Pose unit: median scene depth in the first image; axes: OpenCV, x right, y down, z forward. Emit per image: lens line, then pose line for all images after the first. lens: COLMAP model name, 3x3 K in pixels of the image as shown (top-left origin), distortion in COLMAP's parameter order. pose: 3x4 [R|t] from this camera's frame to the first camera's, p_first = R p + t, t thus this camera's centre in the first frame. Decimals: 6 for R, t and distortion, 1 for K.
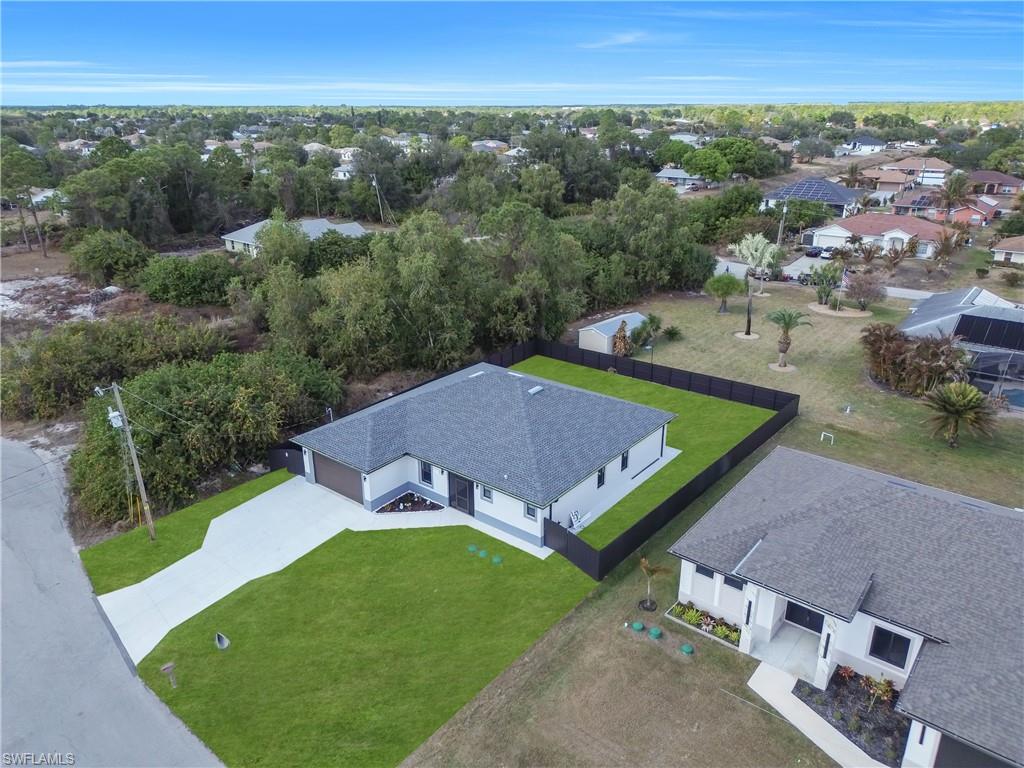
lens RADIAL K [[708.9, 0, 512.0], [0, 708.9, 384.0], [0, 0, 1]] dist [0.040283, -0.000095]
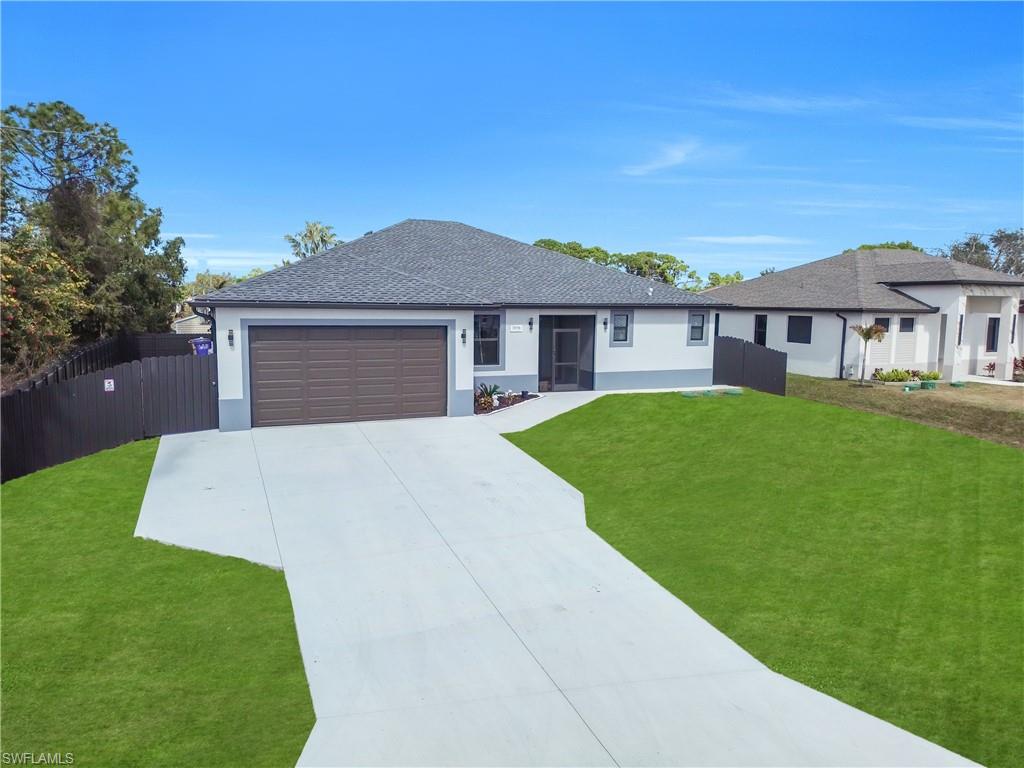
lens RADIAL K [[708.9, 0, 512.0], [0, 708.9, 384.0], [0, 0, 1]] dist [0.040283, -0.000095]
pose [[0.486146, -0.087893, 0.869446, -0.585882], [0.305750, 0.949153, -0.075008, 0.208106], [-0.818645, 0.302298, 0.488300, 0.780261]]
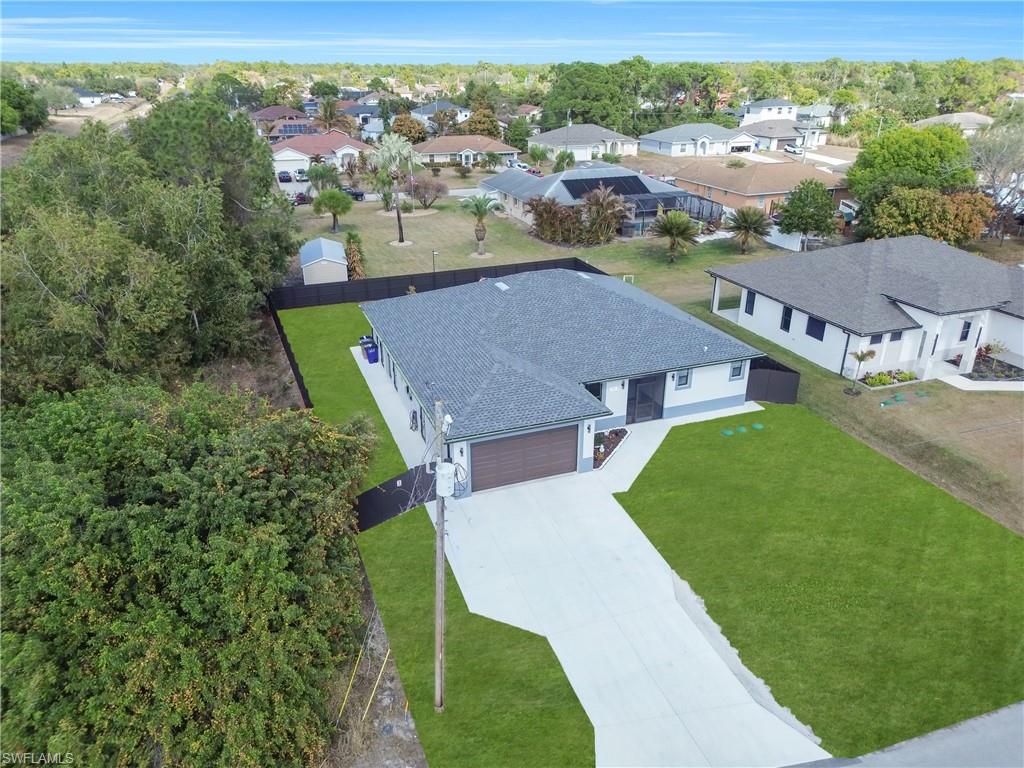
lens RADIAL K [[708.9, 0, 512.0], [0, 708.9, 384.0], [0, 0, 1]] dist [0.040283, -0.000095]
pose [[0.511245, -0.345971, 0.786723, -0.800436], [0.312359, 0.927595, 0.204938, -0.078868], [-0.800662, 0.140966, 0.582296, 0.651645]]
